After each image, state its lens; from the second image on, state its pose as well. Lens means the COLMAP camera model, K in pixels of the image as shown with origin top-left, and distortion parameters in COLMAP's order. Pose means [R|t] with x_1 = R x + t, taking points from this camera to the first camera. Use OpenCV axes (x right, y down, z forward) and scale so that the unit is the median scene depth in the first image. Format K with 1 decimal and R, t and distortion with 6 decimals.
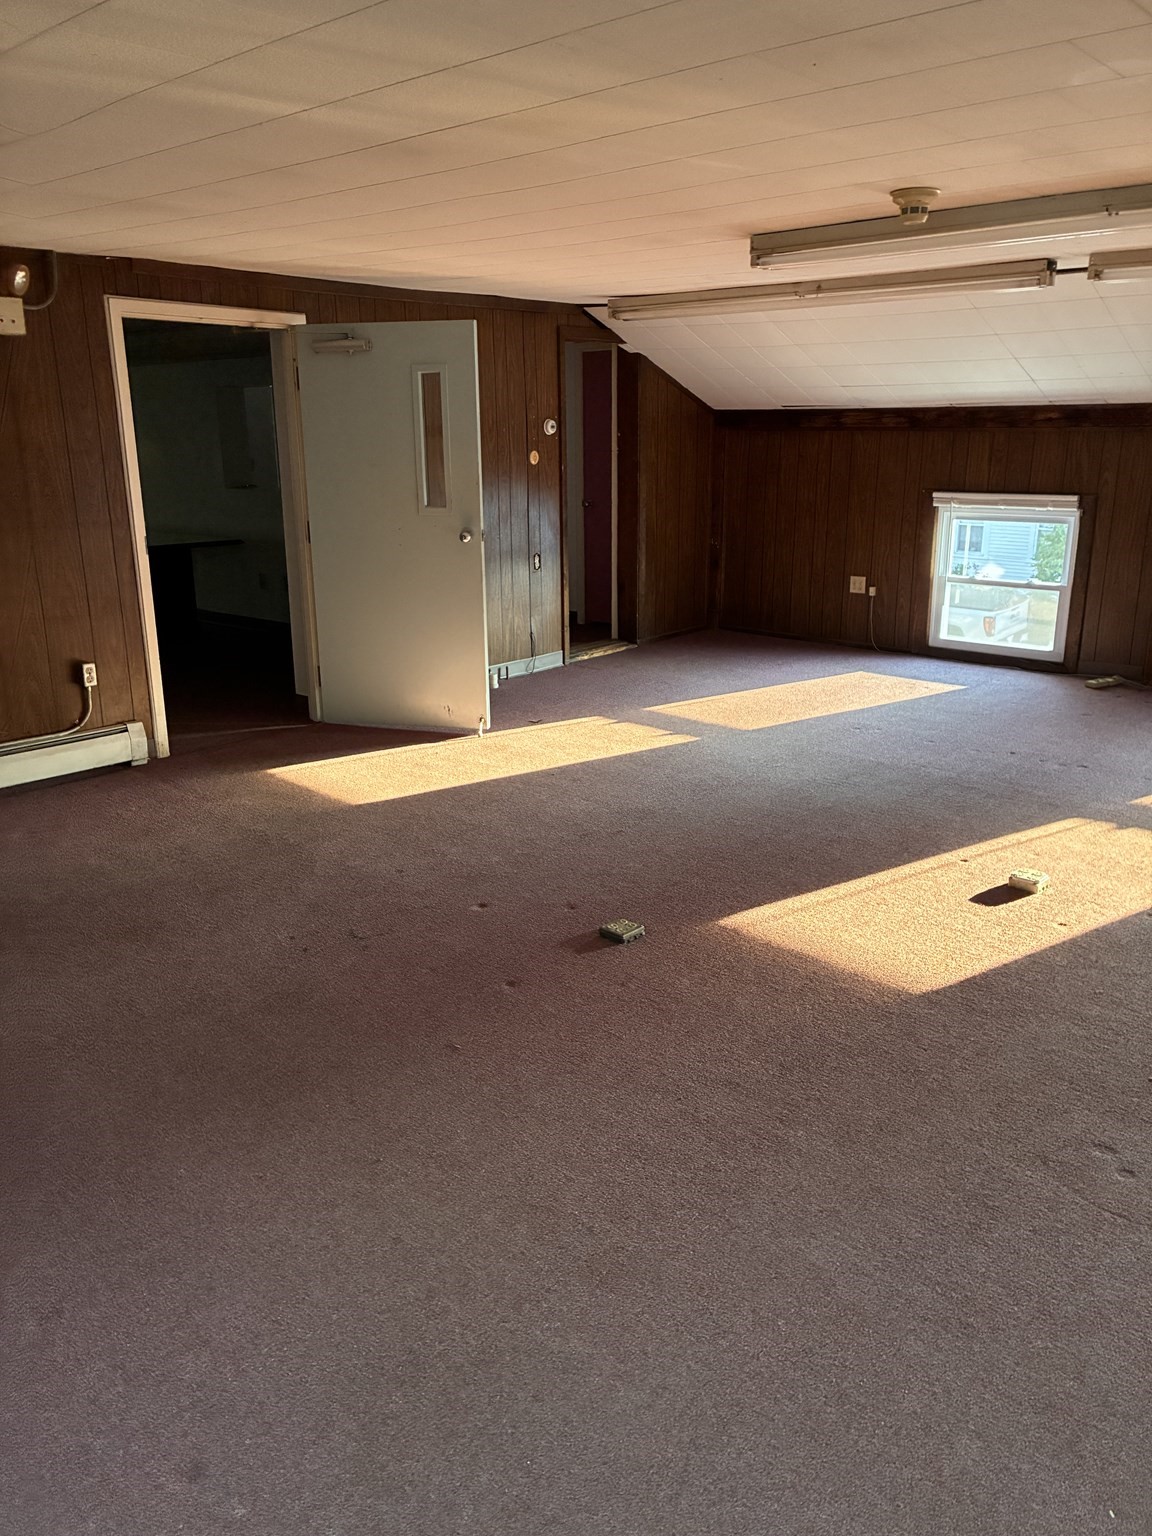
lens RADIAL K [[1173.1, 0, 579.7], [0, 1173.1, 769.0], [0, 0, 1]] dist [0.059340, -0.009746]
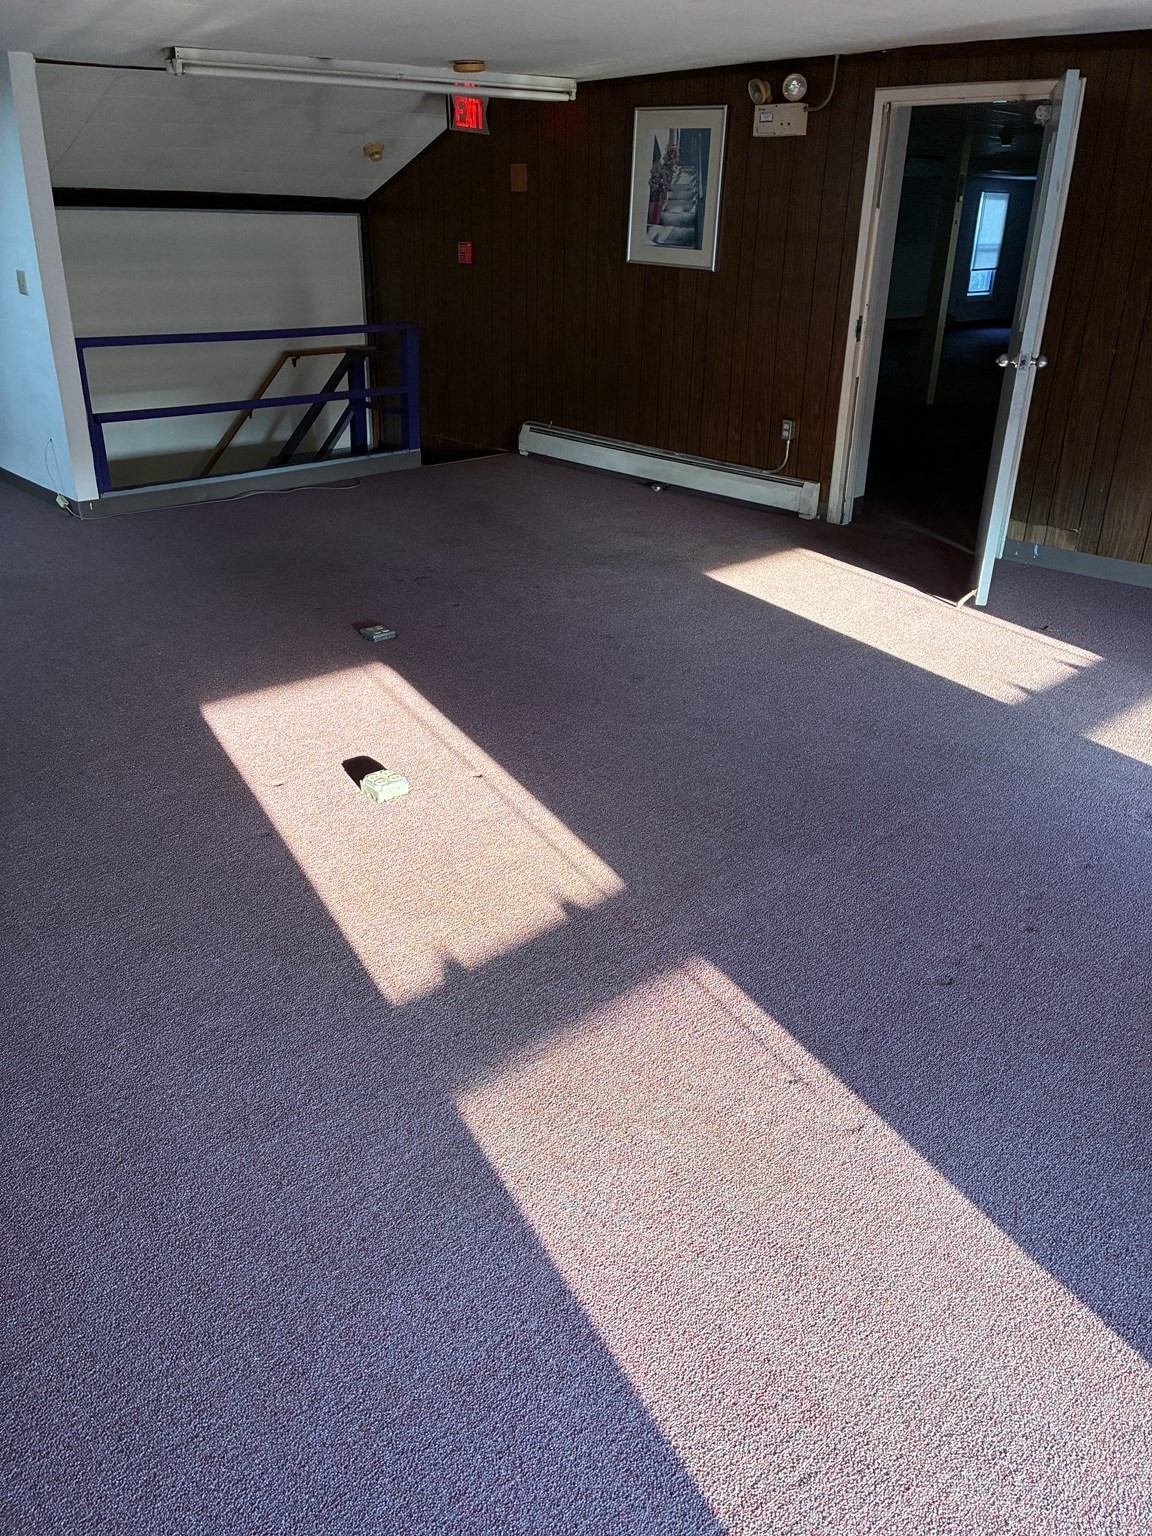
lens RADIAL K [[1173.1, 0, 575.8], [0, 1173.1, 765.9], [0, 0, 1]] dist [0.059340, -0.009746]
pose [[-0.090707, 0.425067, -0.900605, 0.950589], [-0.291449, 0.853409, 0.432146, -0.273951], [0.952276, 0.301679, 0.046475, 0.921854]]
